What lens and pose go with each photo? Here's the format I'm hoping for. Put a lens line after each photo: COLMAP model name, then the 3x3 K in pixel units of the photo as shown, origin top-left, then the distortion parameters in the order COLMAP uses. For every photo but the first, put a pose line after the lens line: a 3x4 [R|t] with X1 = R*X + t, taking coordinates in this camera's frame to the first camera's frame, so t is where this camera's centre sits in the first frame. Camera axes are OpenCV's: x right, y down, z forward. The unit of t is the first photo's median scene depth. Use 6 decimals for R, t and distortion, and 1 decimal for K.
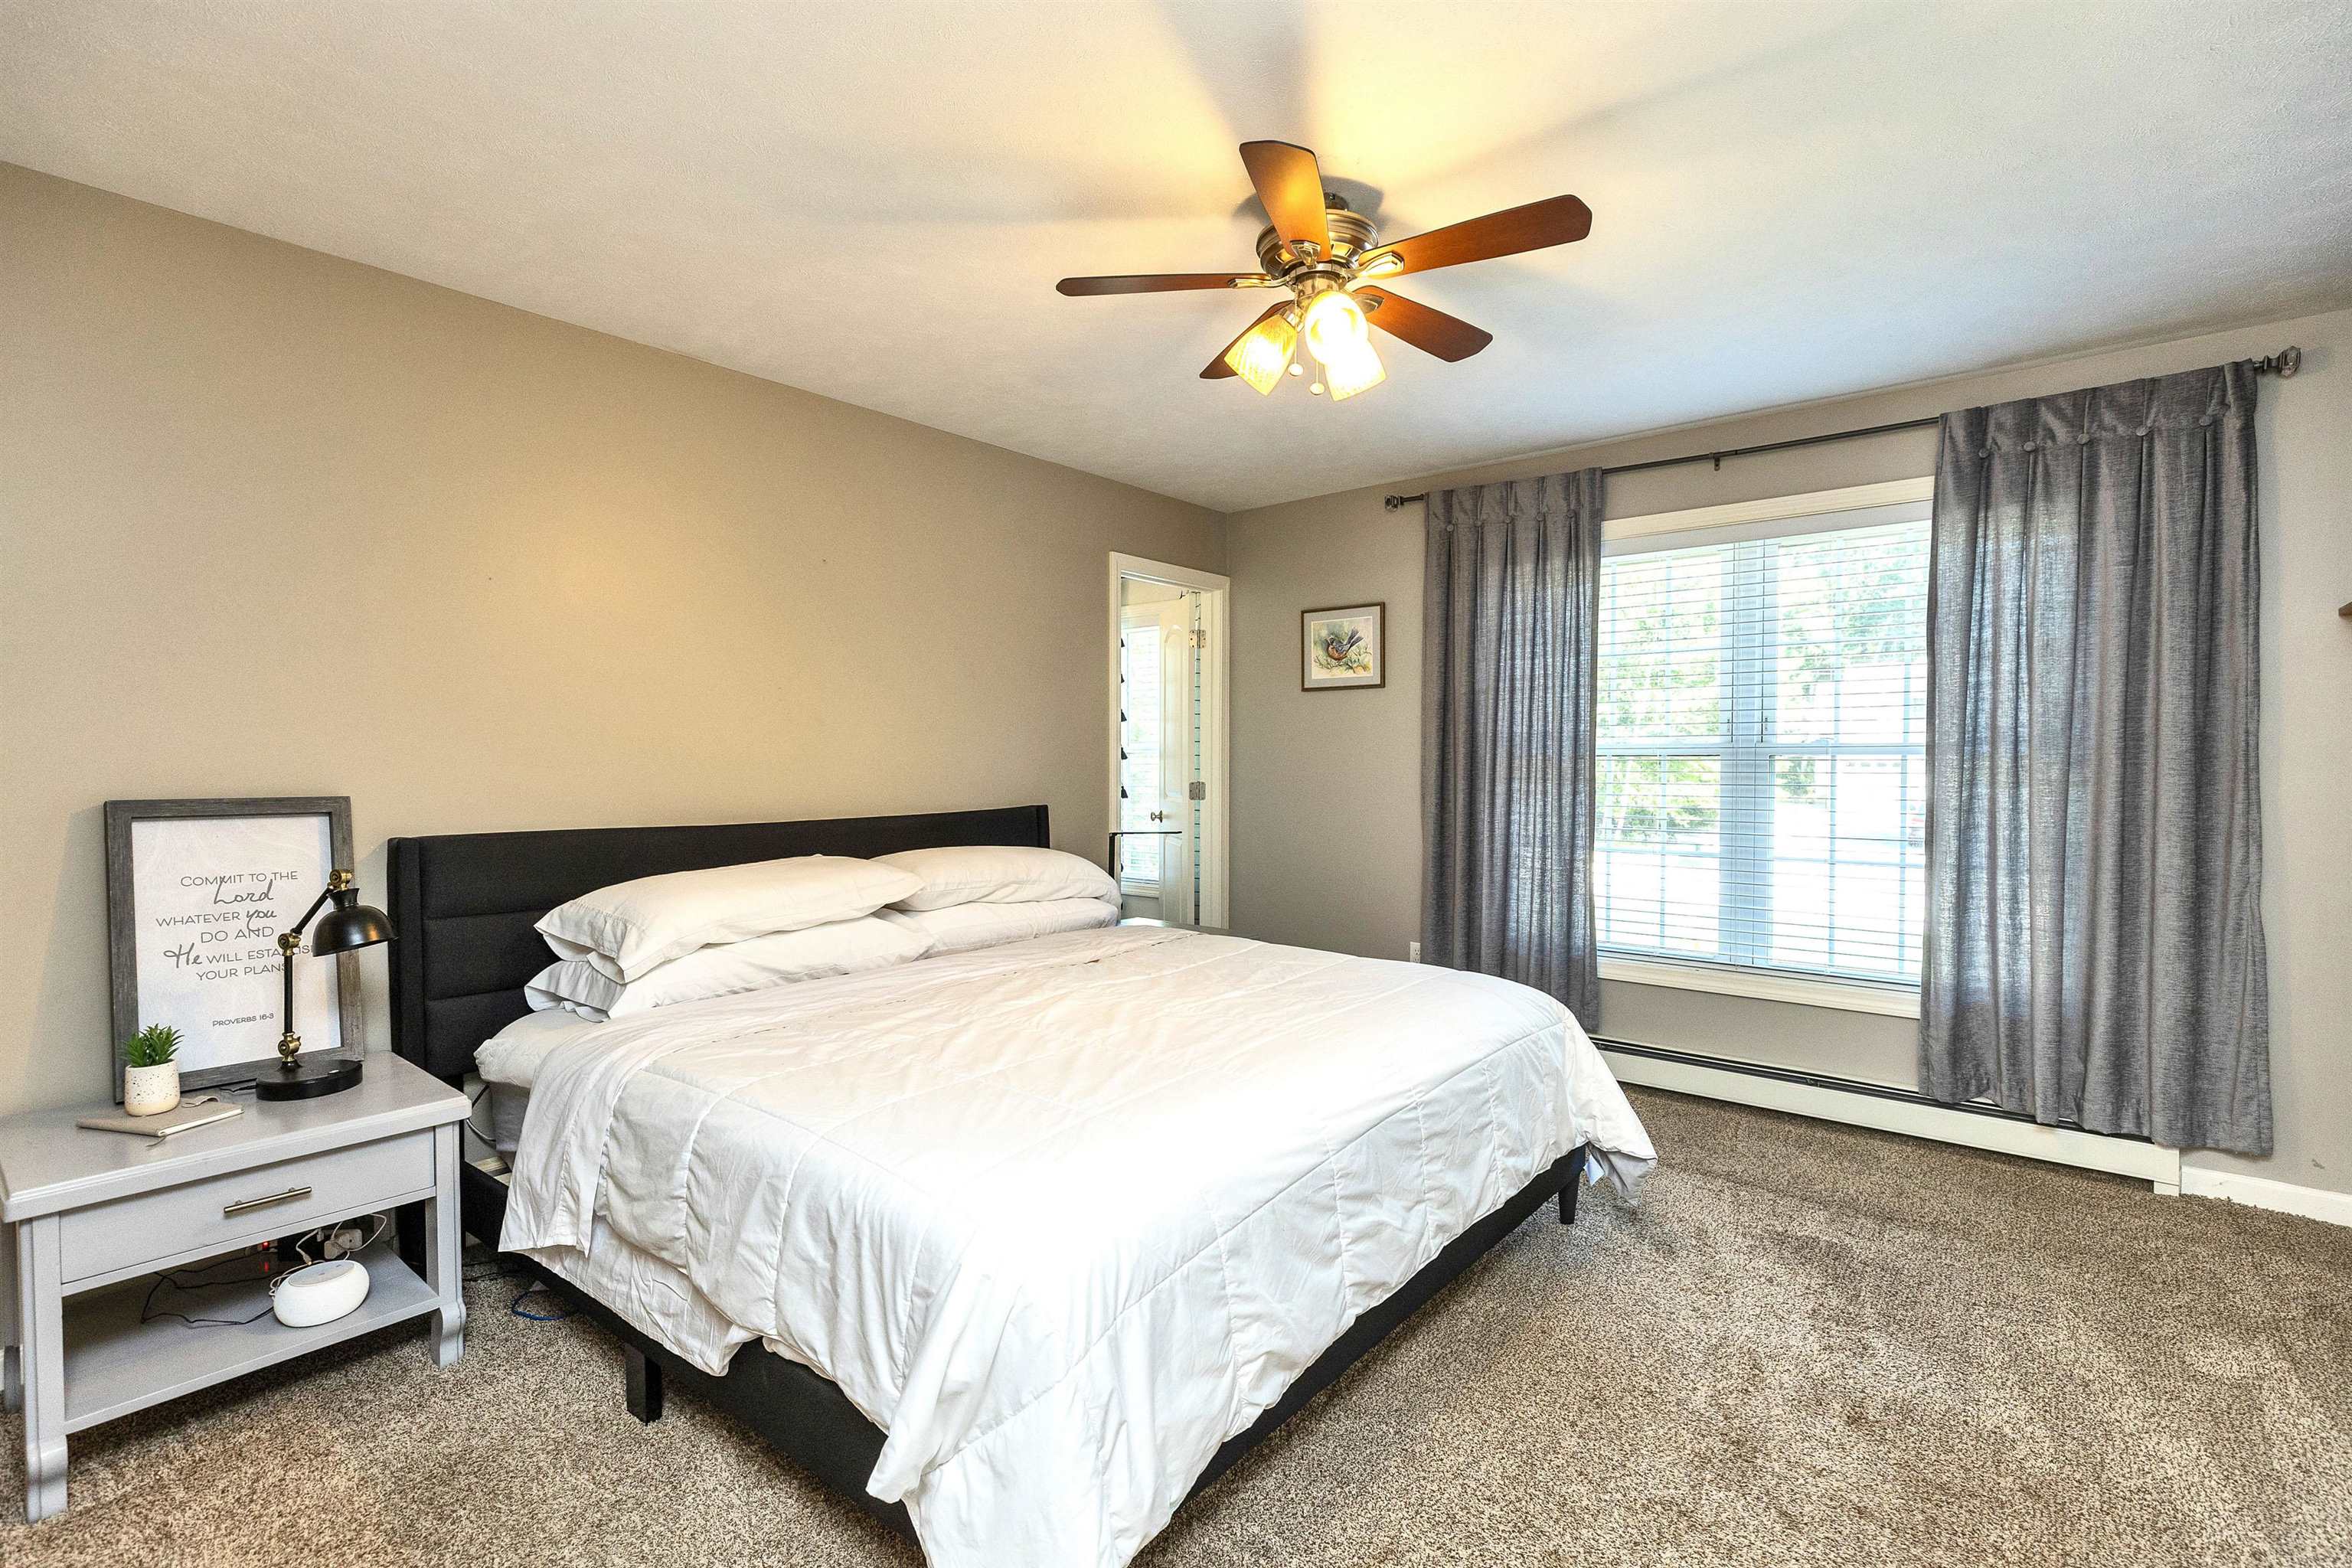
lens RADIAL K [[1039.3, 0, 1171.1], [0, 1039.3, 790.9], [0, 0, 1]] dist [0.004071, 0.000179]
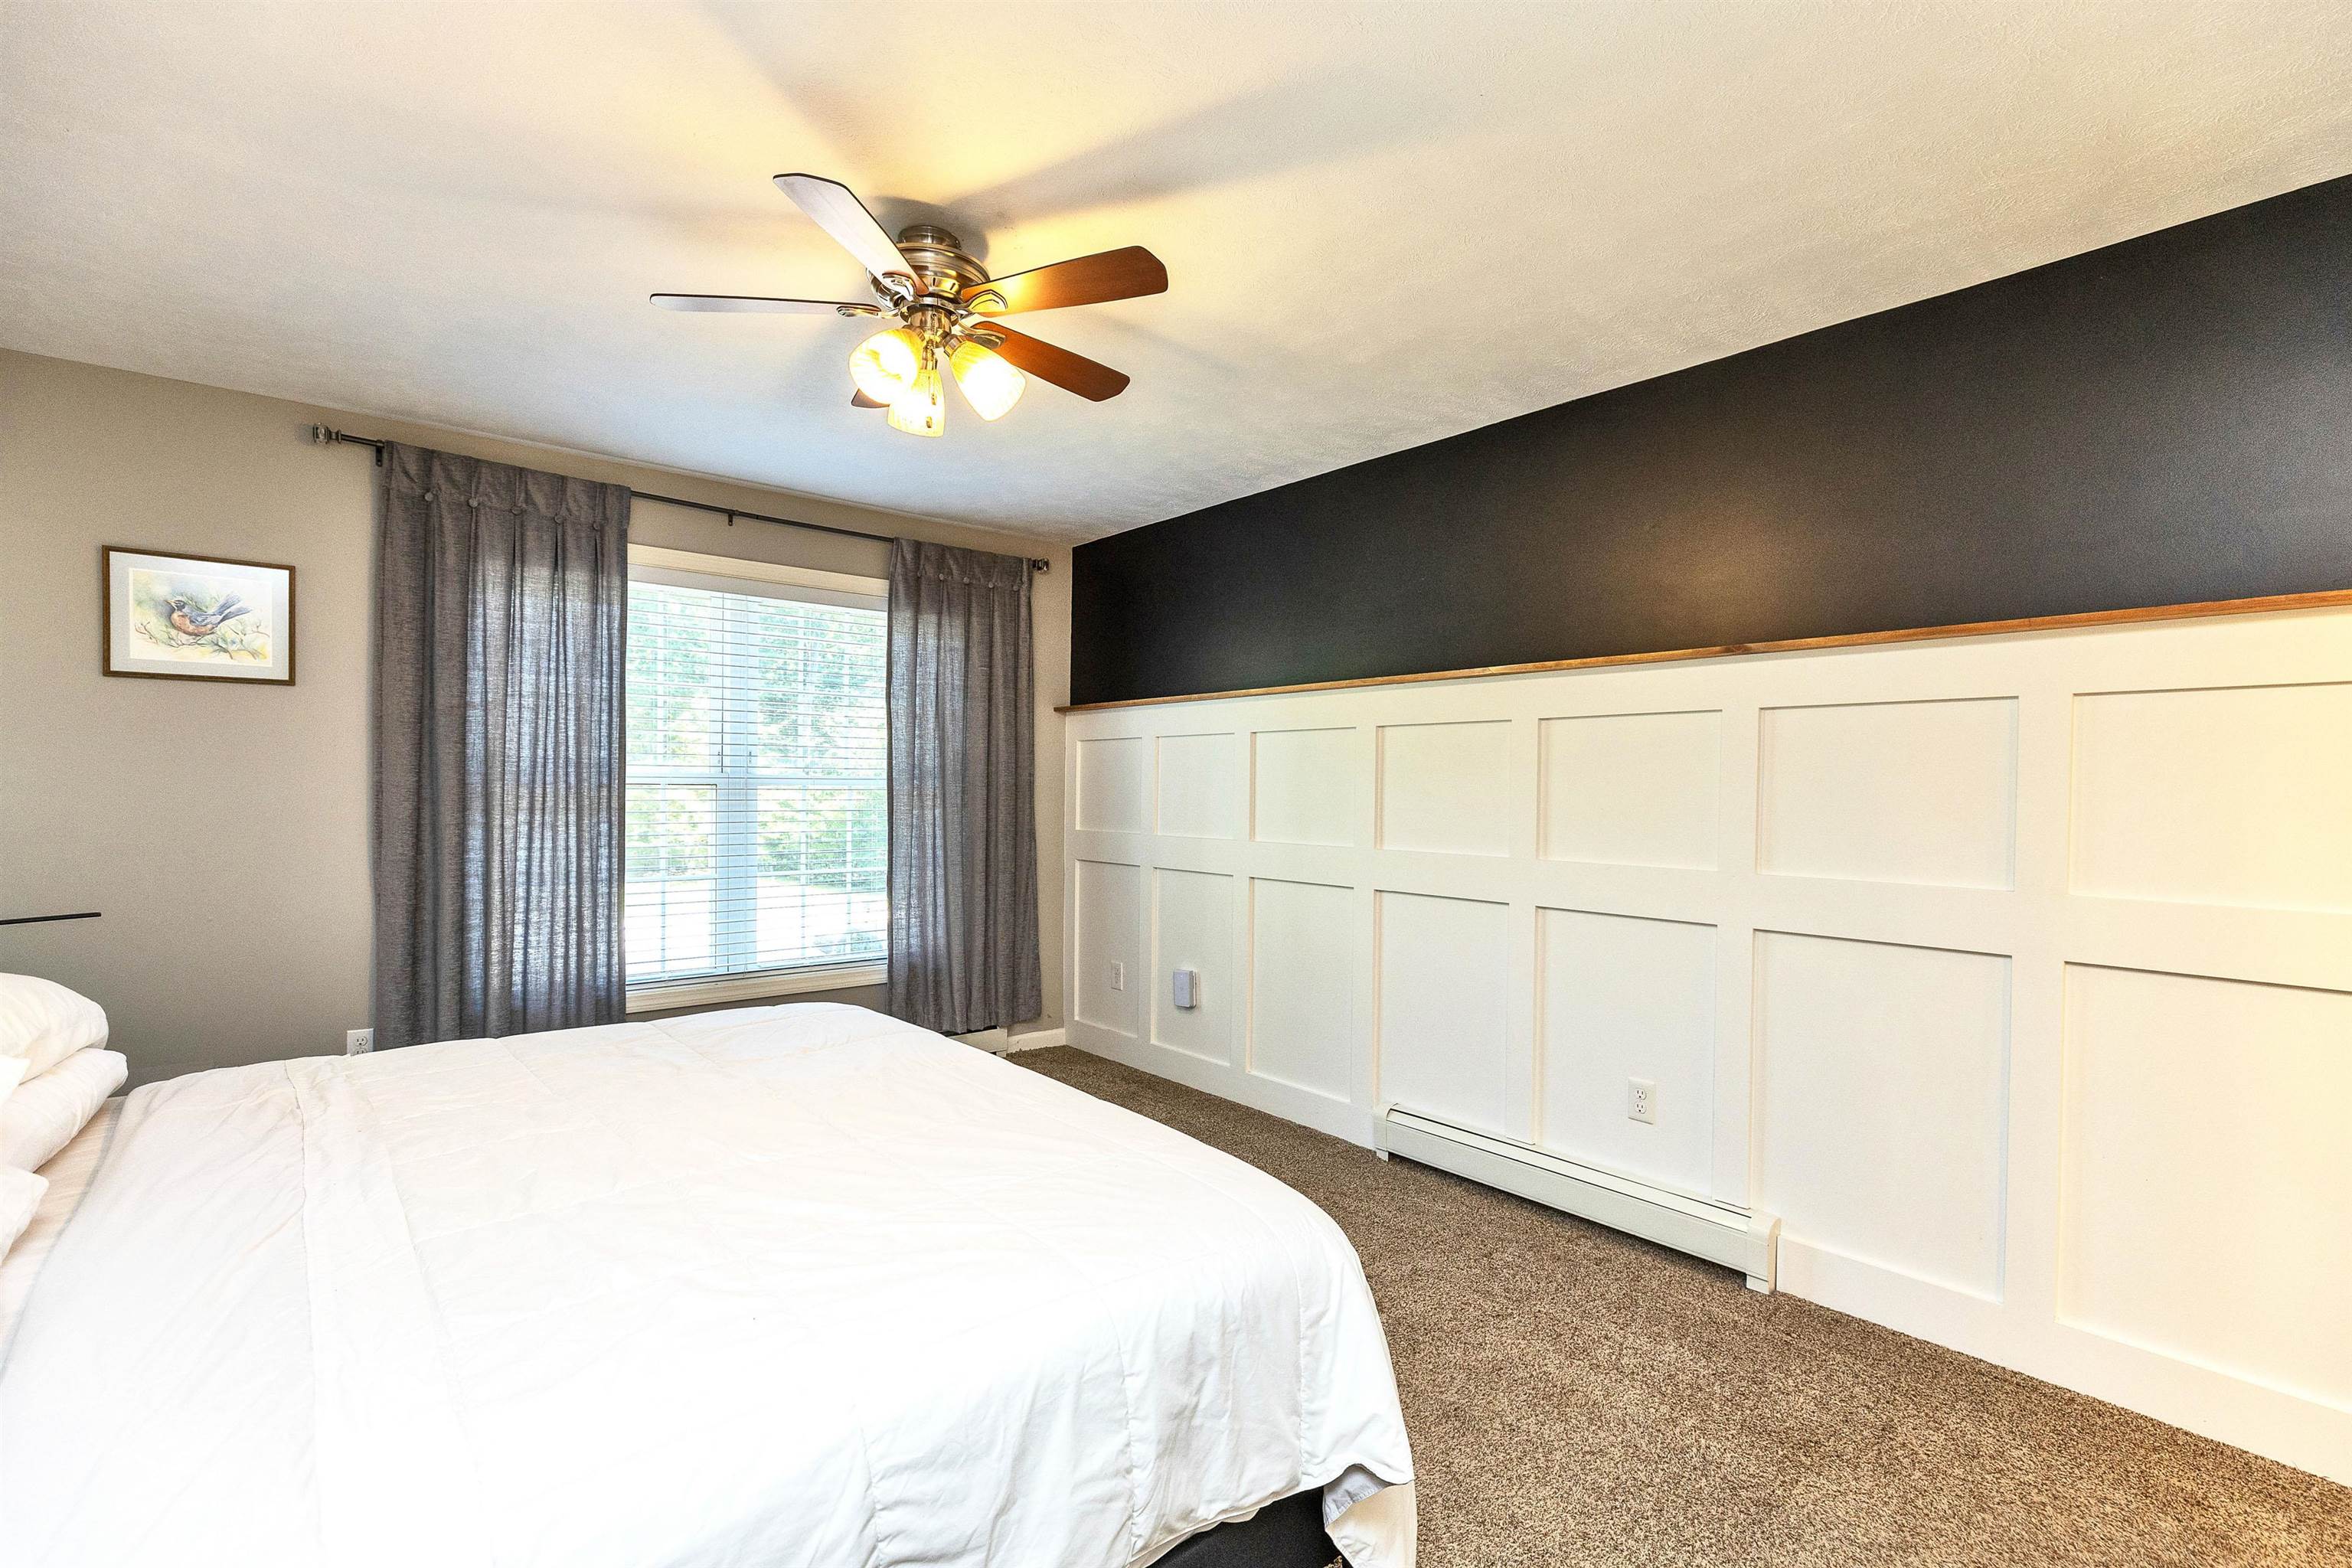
lens RADIAL K [[1052.3, 0, 1171.1], [0, 1052.3, 795.0], [0, 0, 1]] dist [0.001088, -0.000005]
pose [[0.203830, -0.013275, 0.978916, -0.445283], [0.013305, 0.999853, 0.010788, -0.027716], [-0.978916, 0.010826, 0.203977, 0.303429]]
